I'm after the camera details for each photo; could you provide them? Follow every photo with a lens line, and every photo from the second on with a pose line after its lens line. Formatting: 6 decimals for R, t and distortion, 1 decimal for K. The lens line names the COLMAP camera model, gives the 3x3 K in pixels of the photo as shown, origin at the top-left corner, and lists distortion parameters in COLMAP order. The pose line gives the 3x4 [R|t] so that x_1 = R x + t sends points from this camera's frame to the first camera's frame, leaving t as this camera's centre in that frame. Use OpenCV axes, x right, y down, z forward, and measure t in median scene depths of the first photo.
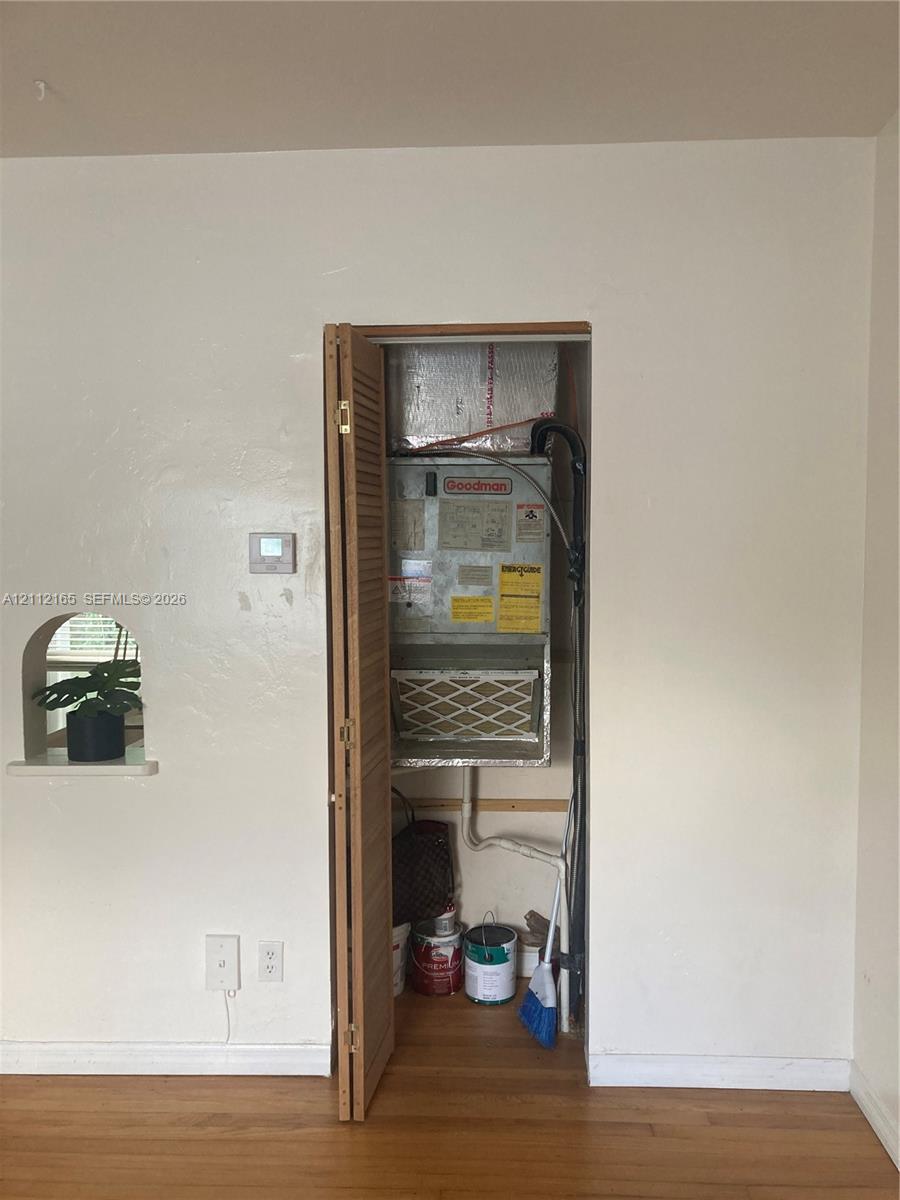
lens RADIAL K [[974.6, 0, 452.2], [0, 974.6, 615.9], [0, 0, 1]] dist [0.004761, -0.000189]
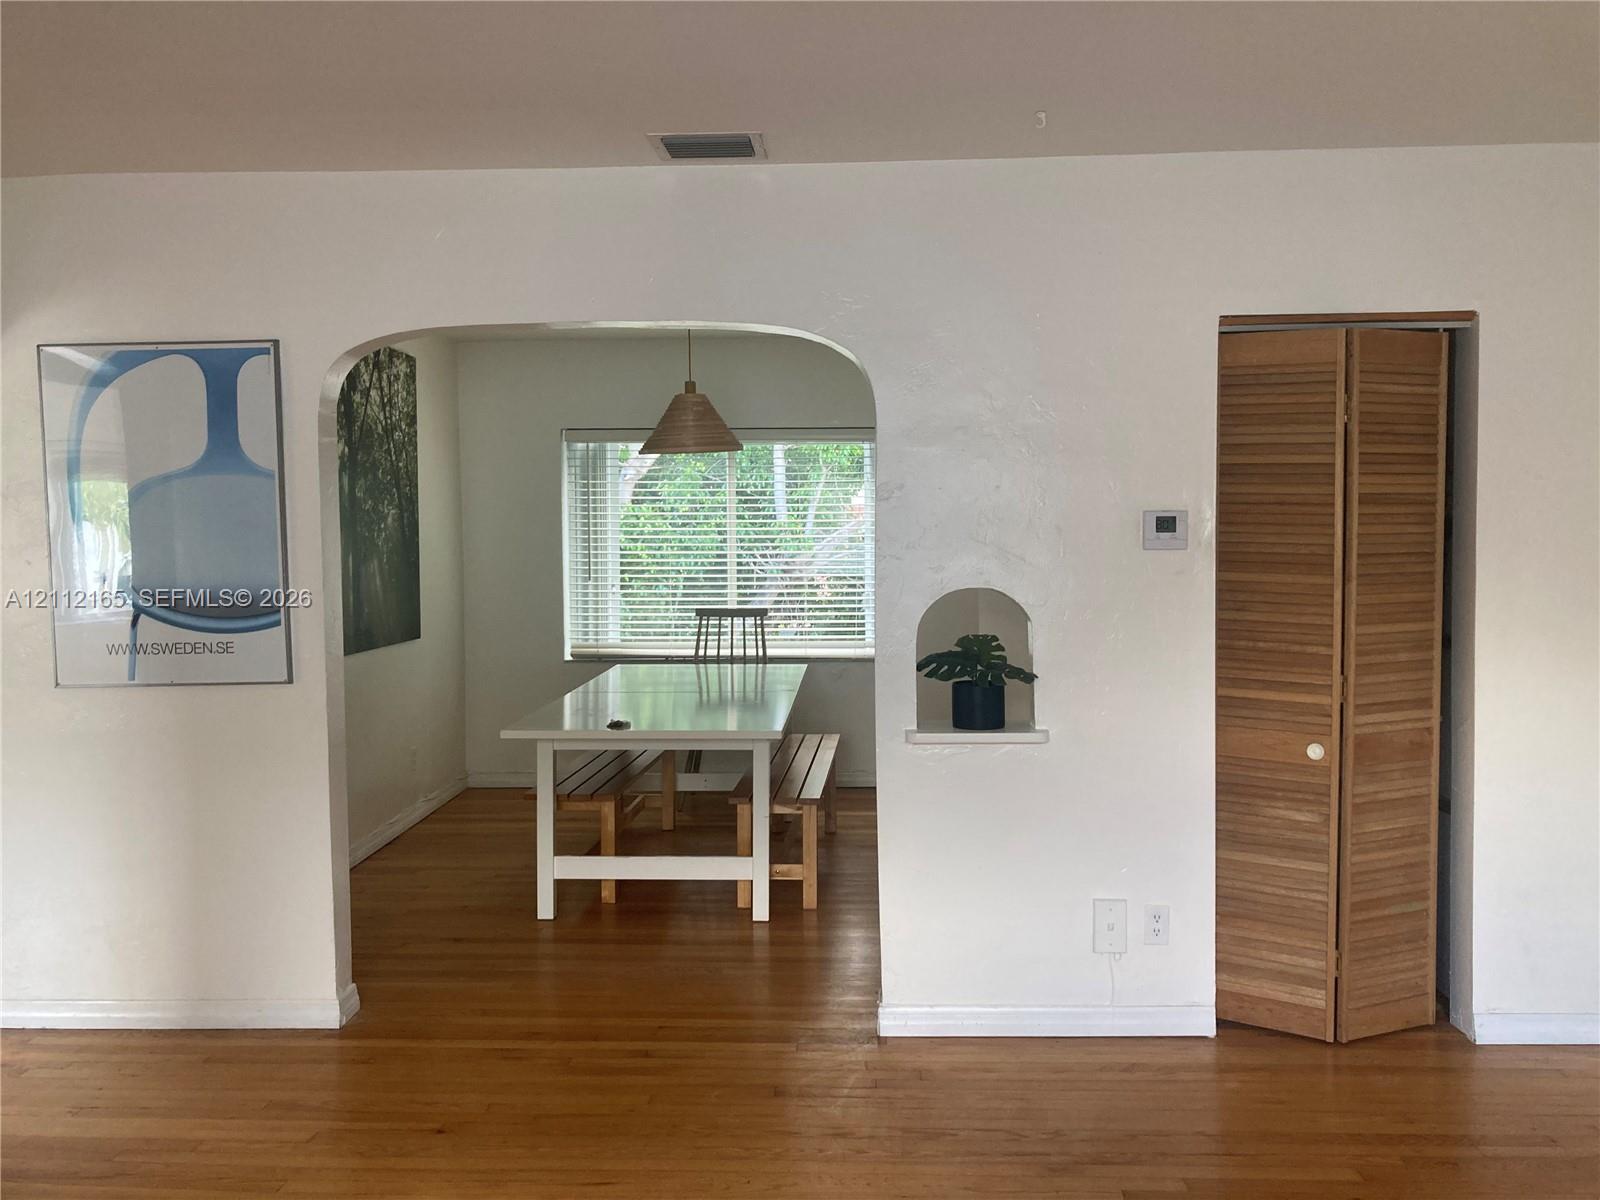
lens RADIAL K [[1299.5, 0, 807.3], [0, 1299.5, 575.7], [0, 0, 1]] dist [0.004761, -0.000189]
pose [[0.999973, -0.003794, -0.006222, -0.549341], [0.003606, 0.999544, -0.029964, 0.025330], [0.006333, 0.029941, 0.999532, -0.390976]]
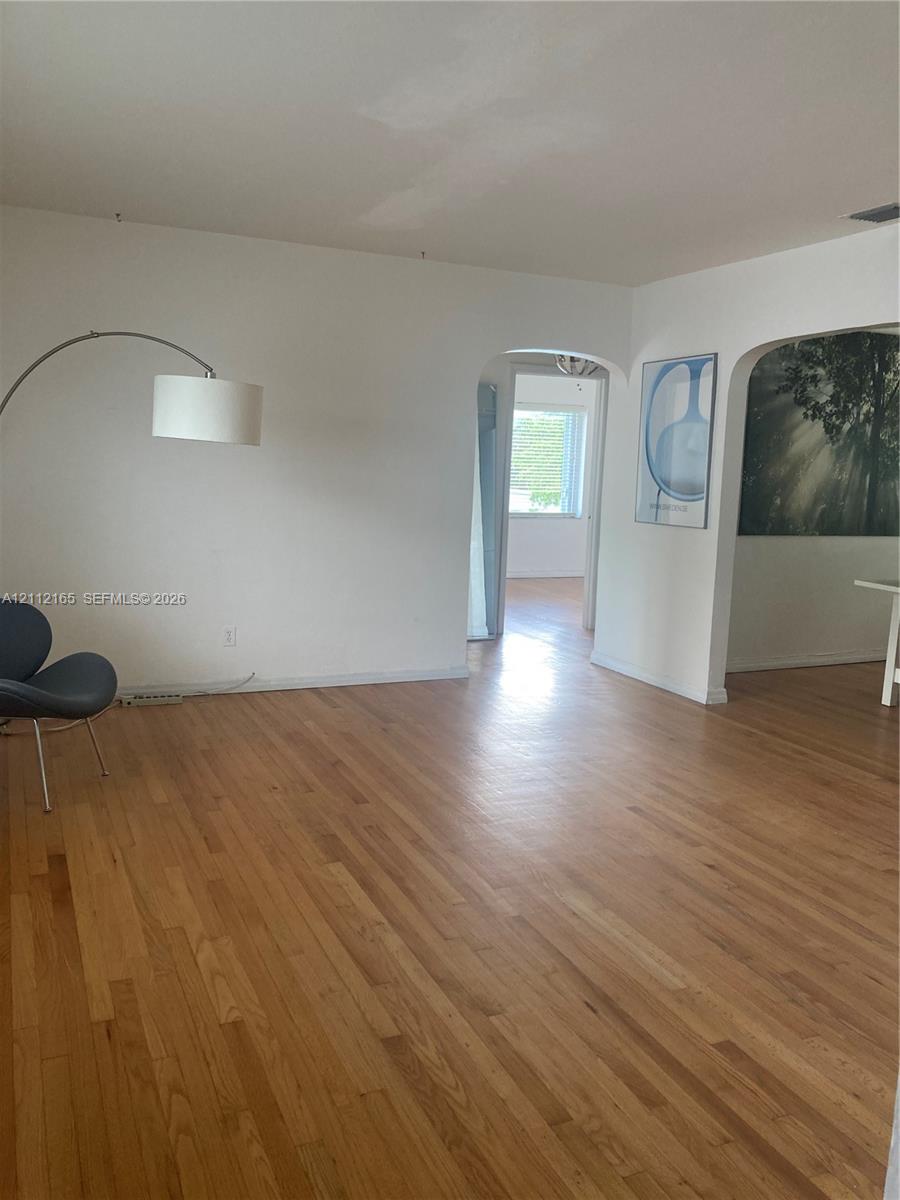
lens RADIAL K [[973.8, 0, 465.6], [0, 973.8, 597.5], [0, 0, 1]] dist [0.017953, -0.009882]
pose [[0.460328, 0.150661, -0.874871, 0.515172], [-0.099228, 0.988050, 0.117941, 0.046864], [0.882186, 0.032520, 0.469777, -0.425776]]
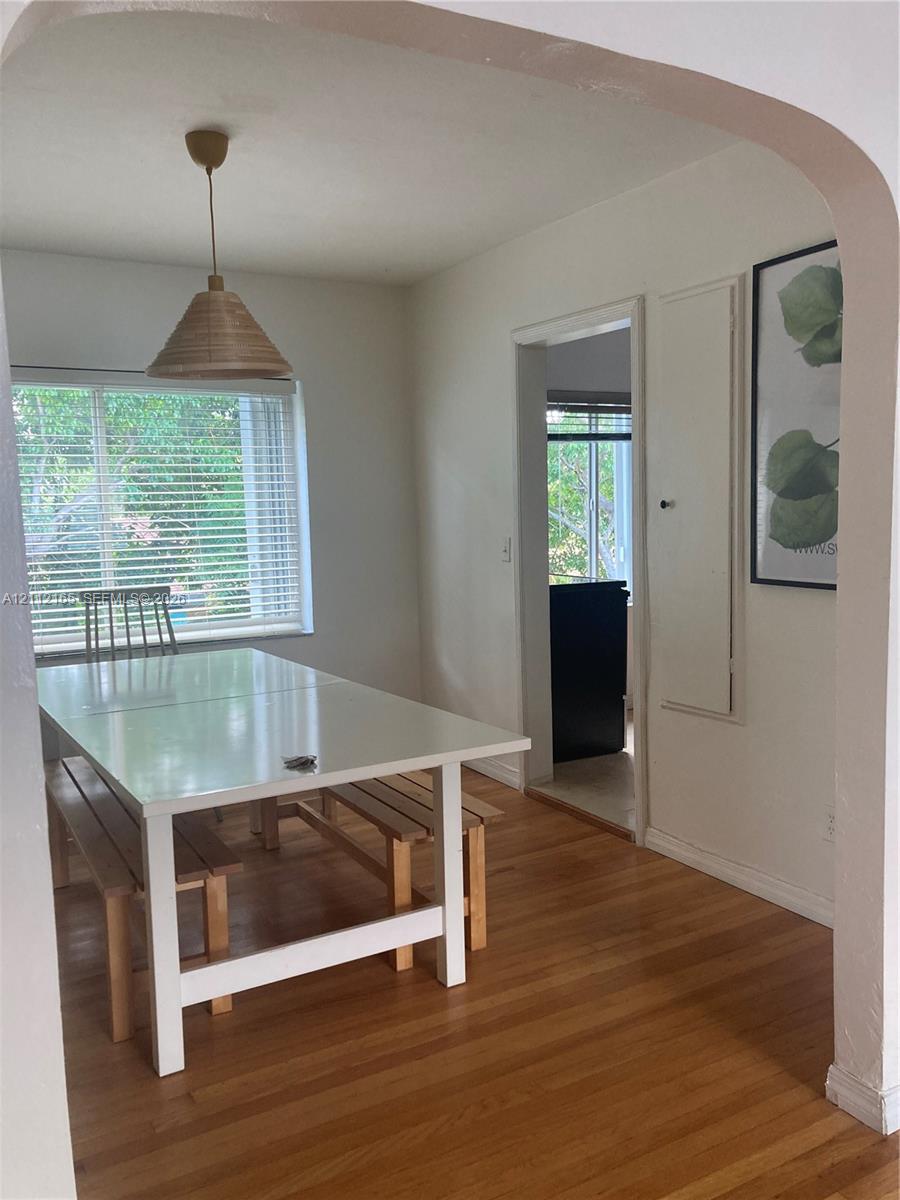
lens RADIAL K [[989.9, 0, 450.0], [0, 989.9, 600.0], [0, 0, 1]] dist [0.040124, -0.006986]
pose [[0.848871, -0.071482, 0.523744, -1.155280], [0.065093, 0.997409, 0.030628, 0.014483], [-0.524577, 0.008093, 0.851325, 0.535439]]
